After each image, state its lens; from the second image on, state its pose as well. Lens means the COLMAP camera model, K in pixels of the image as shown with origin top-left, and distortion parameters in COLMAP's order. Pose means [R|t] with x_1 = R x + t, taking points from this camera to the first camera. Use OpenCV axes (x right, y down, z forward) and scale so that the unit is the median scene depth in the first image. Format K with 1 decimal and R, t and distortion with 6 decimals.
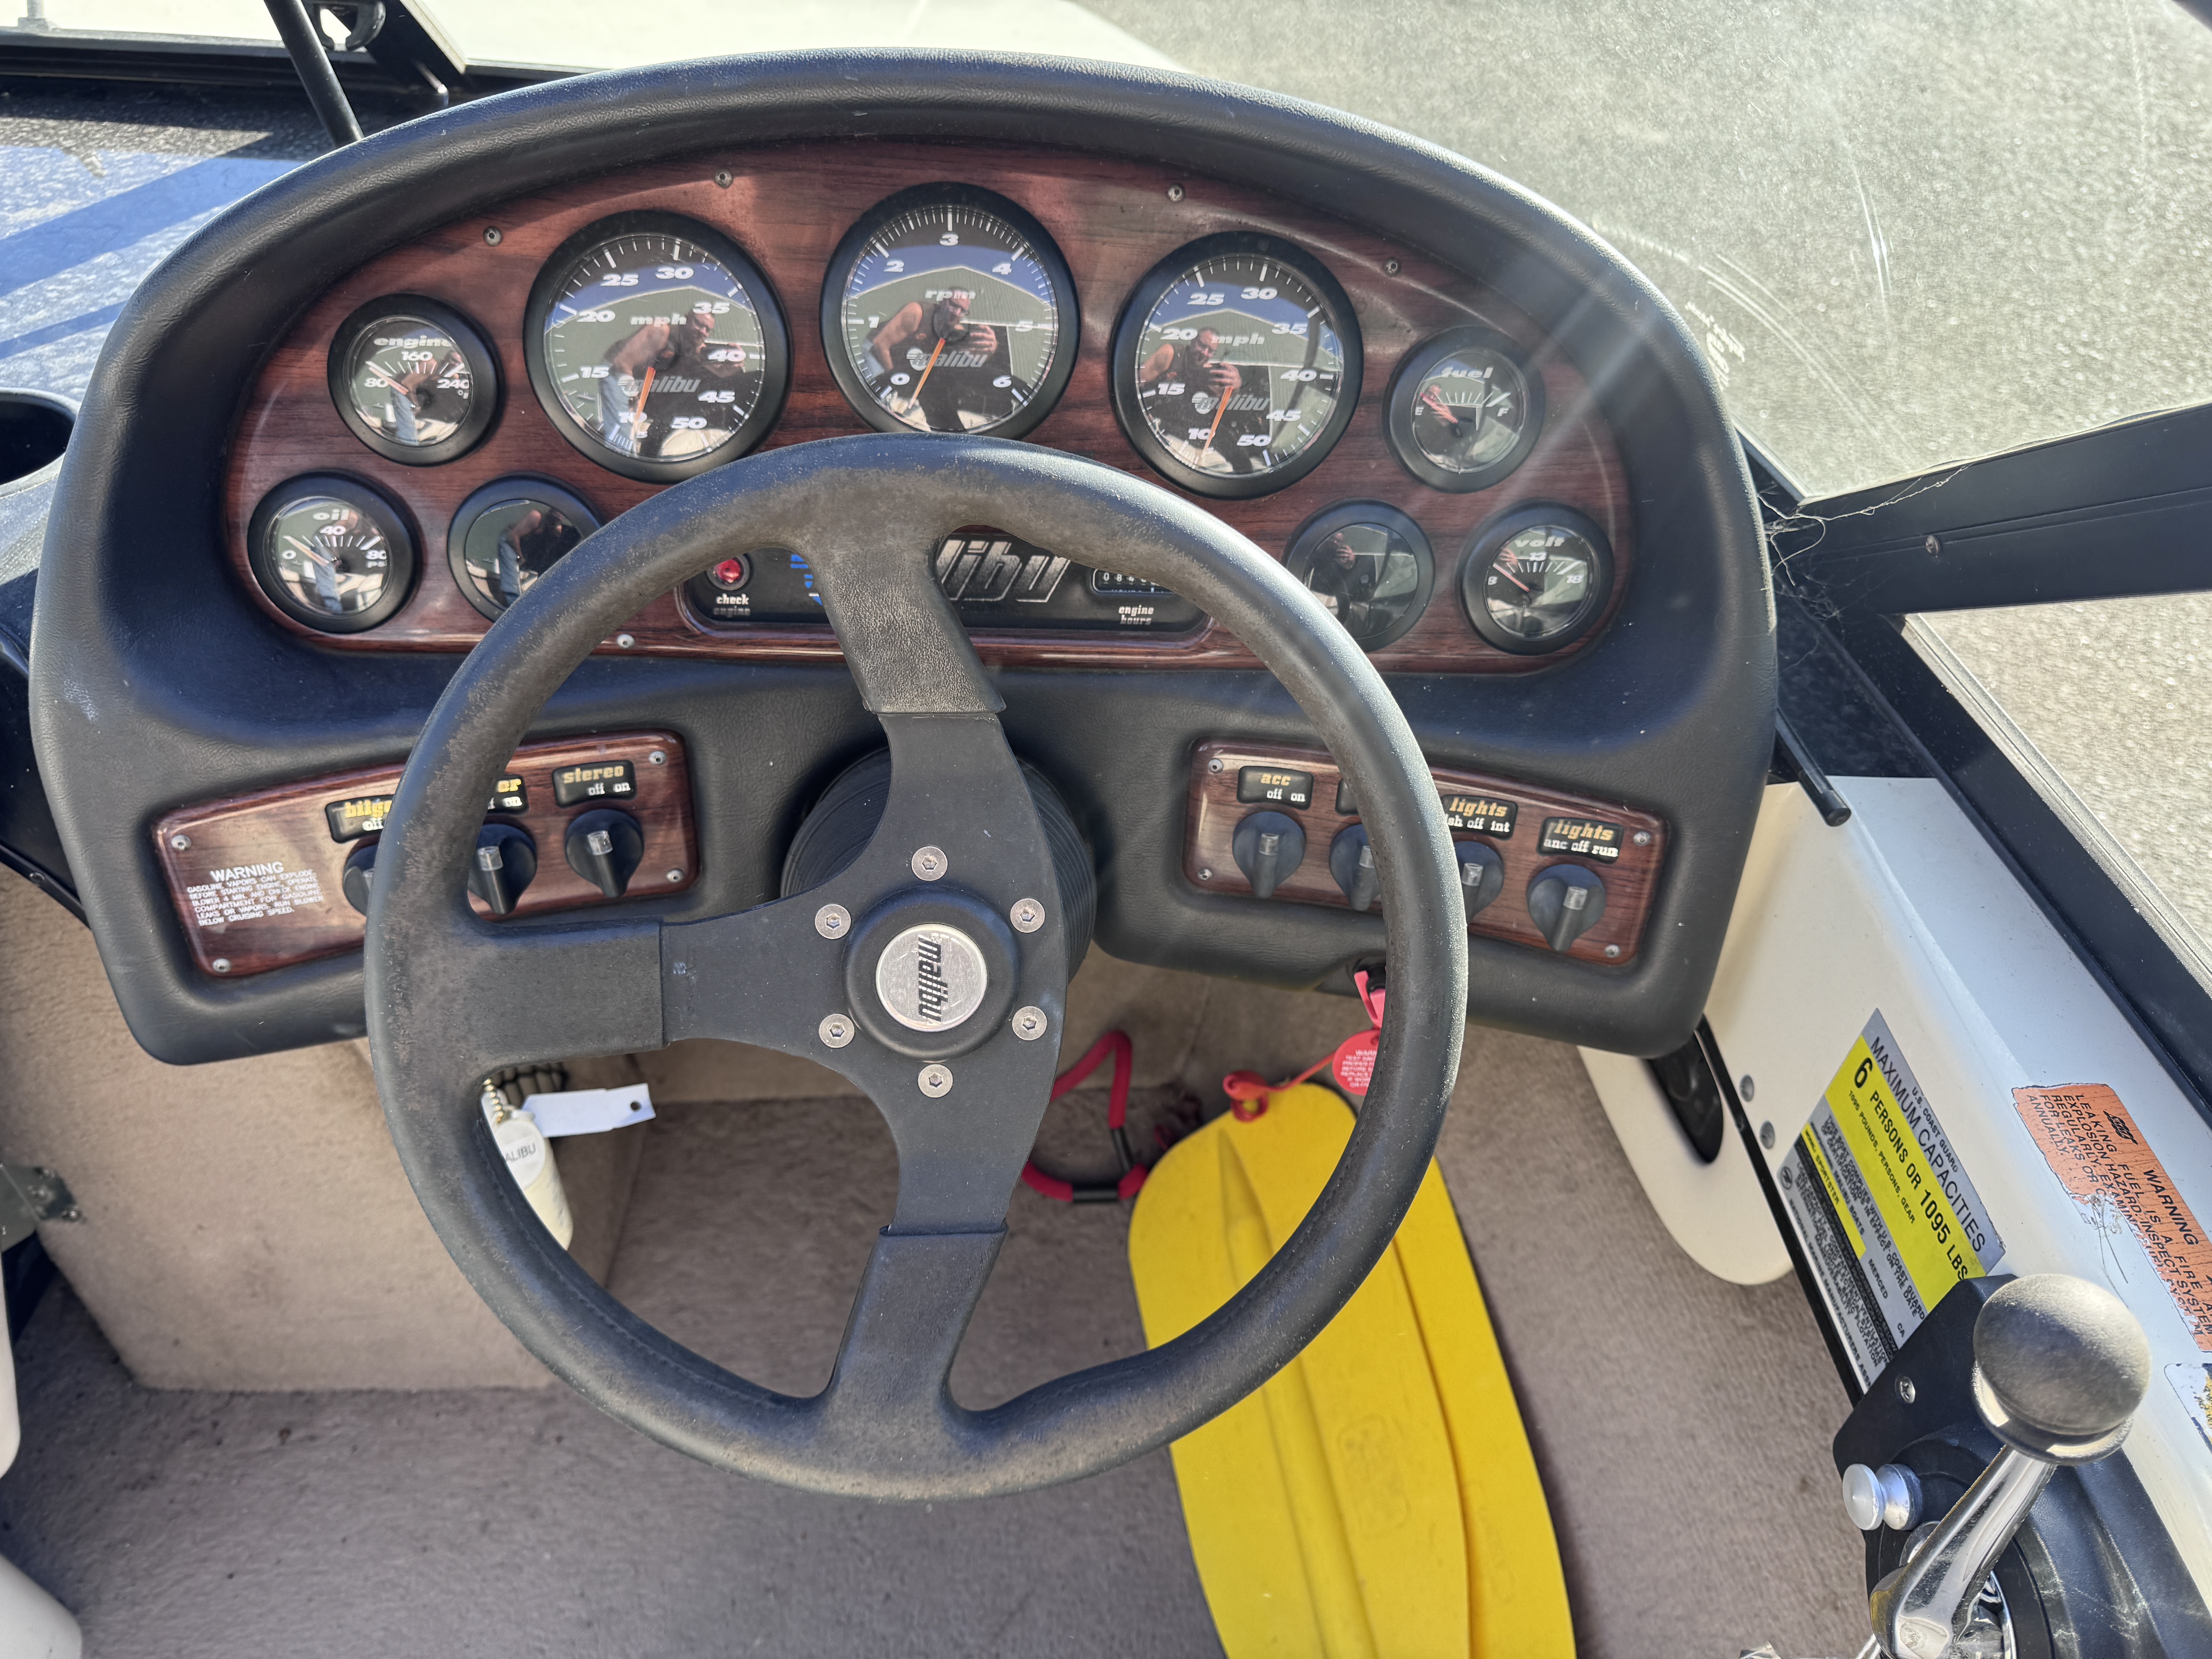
lens RADIAL K [[1538.1, 0, 1106.0], [0, 1538.1, 829.5], [0, 0, 1]] dist [0.008129, -0.005704]
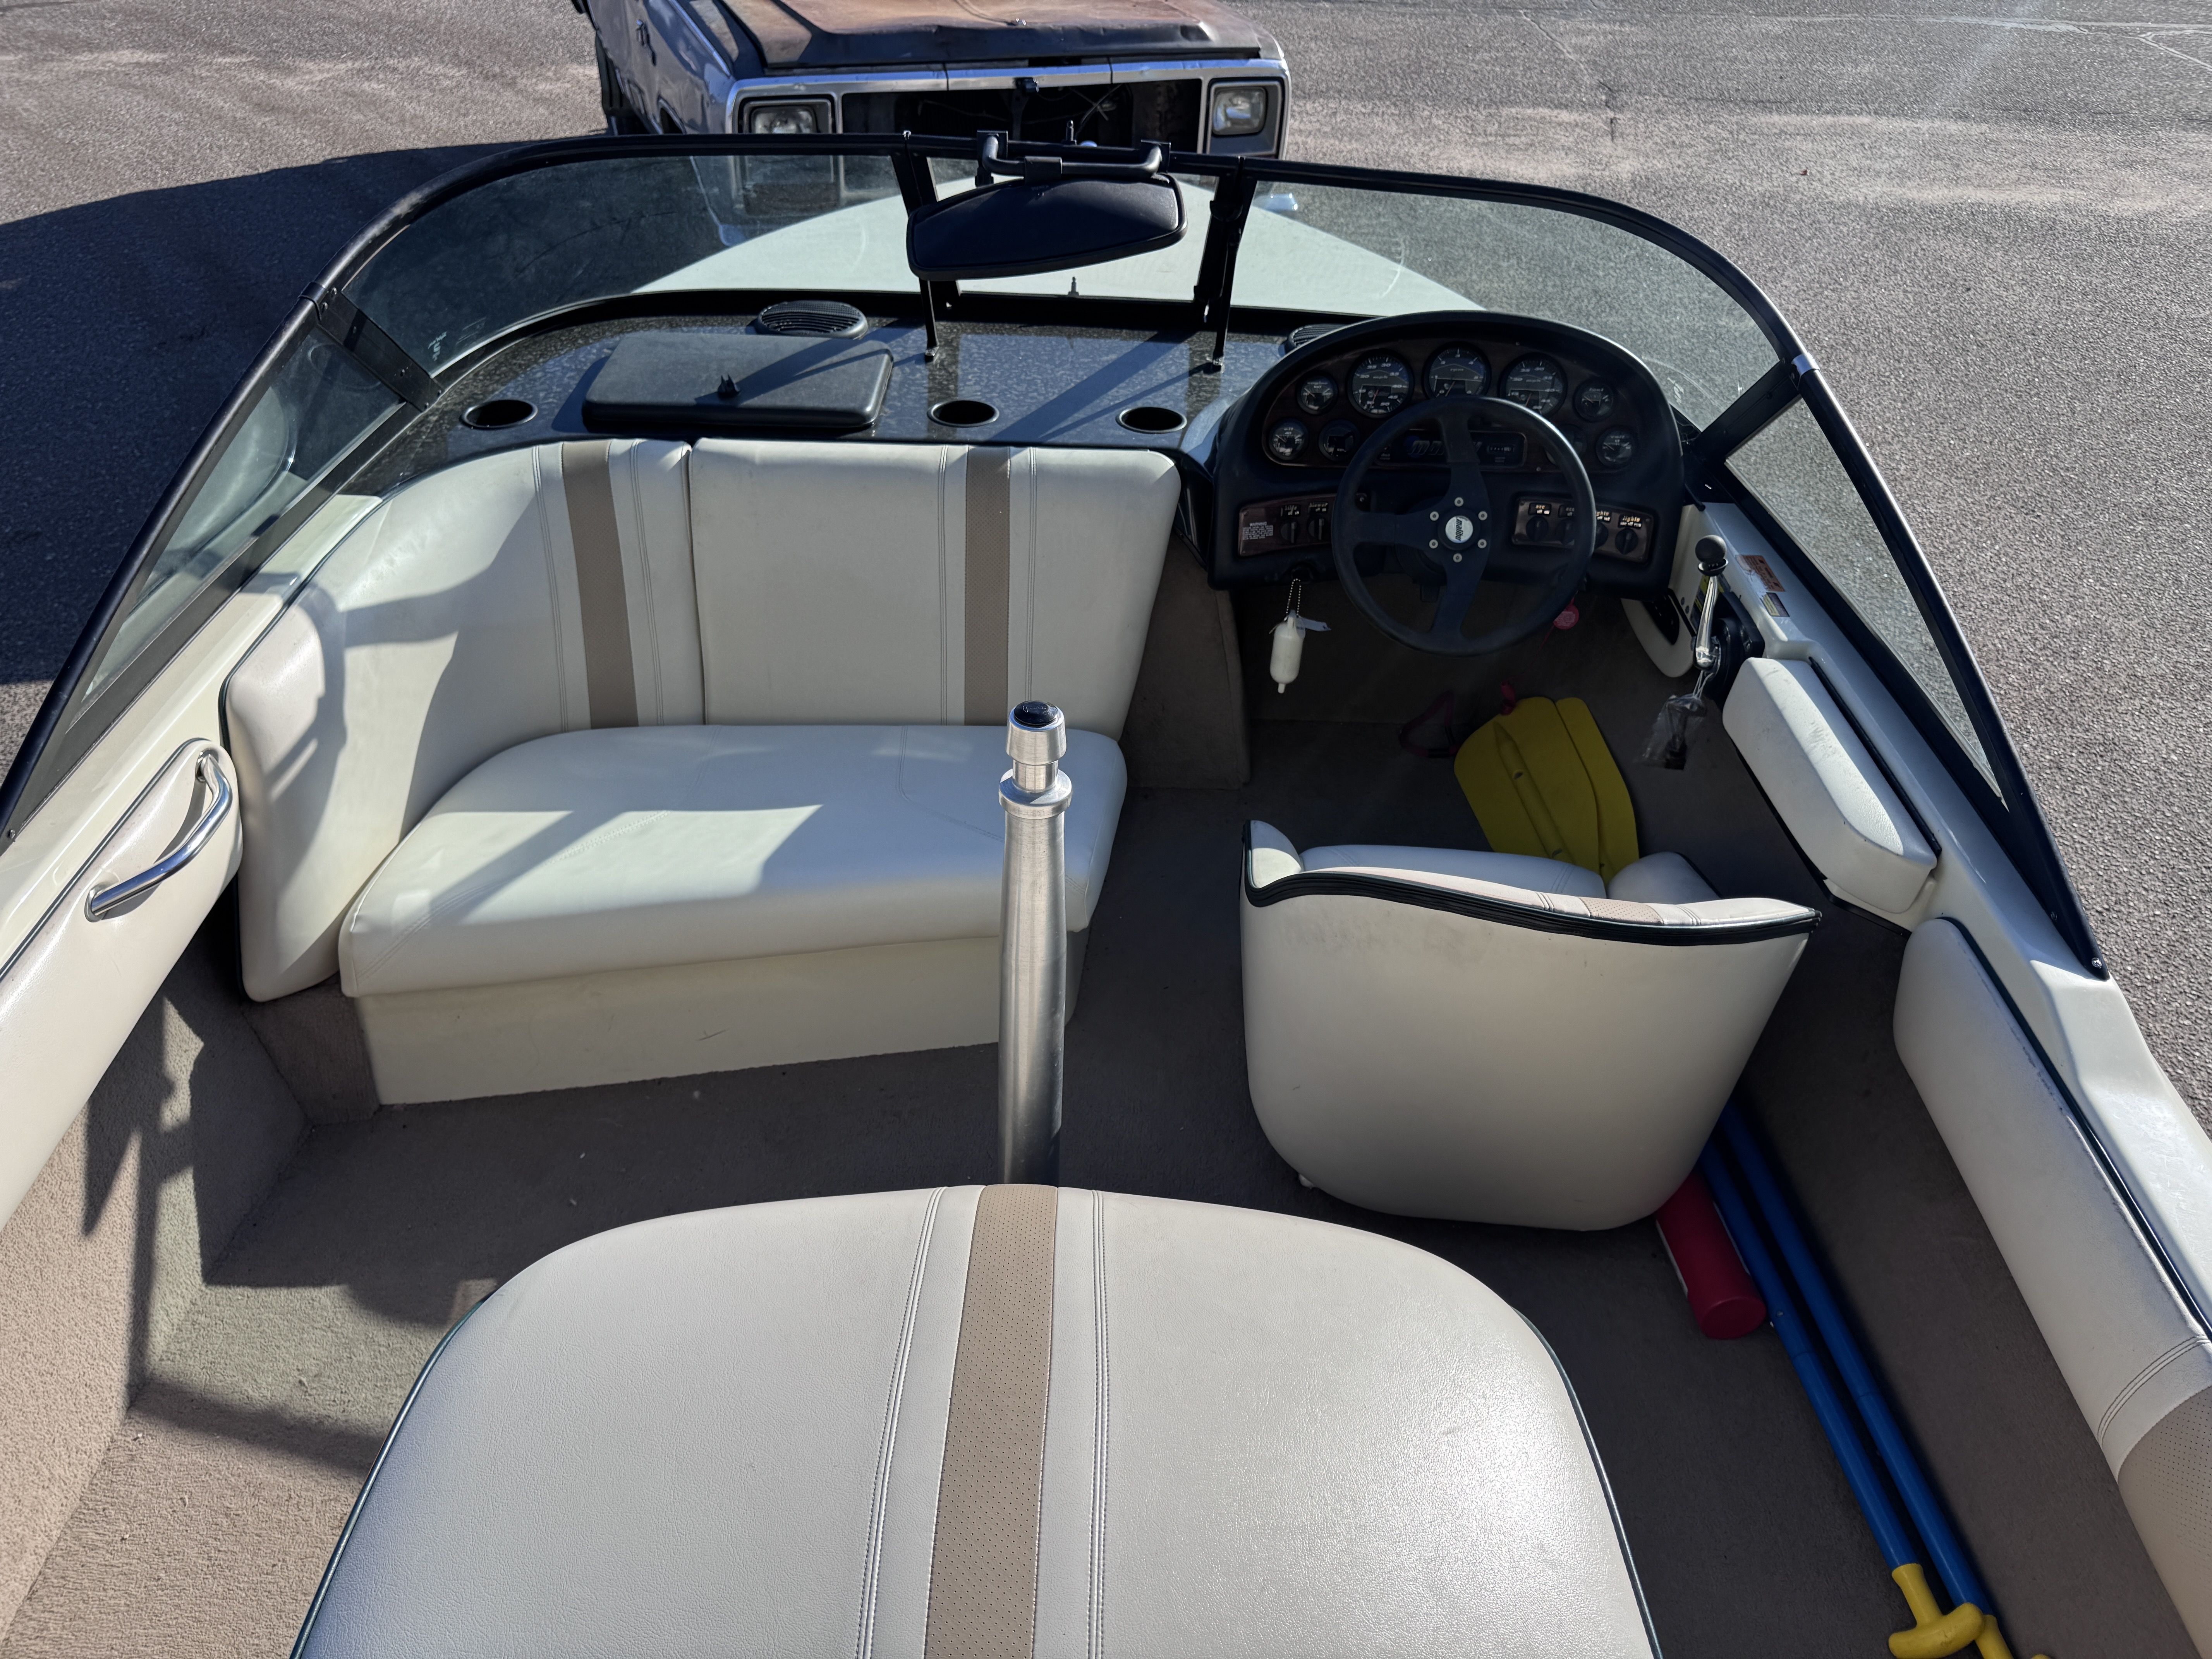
lens RADIAL K [[1562.1, 0, 1071.1], [0, 1562.1, 825.5], [0, 0, 1]] dist [0.048929, -0.049561]
pose [[0.994984, 0.023135, -0.097319, -0.597767], [-0.034495, 0.992567, -0.116712, 1.167955], [0.093896, 0.119483, 0.988386, -2.598094]]
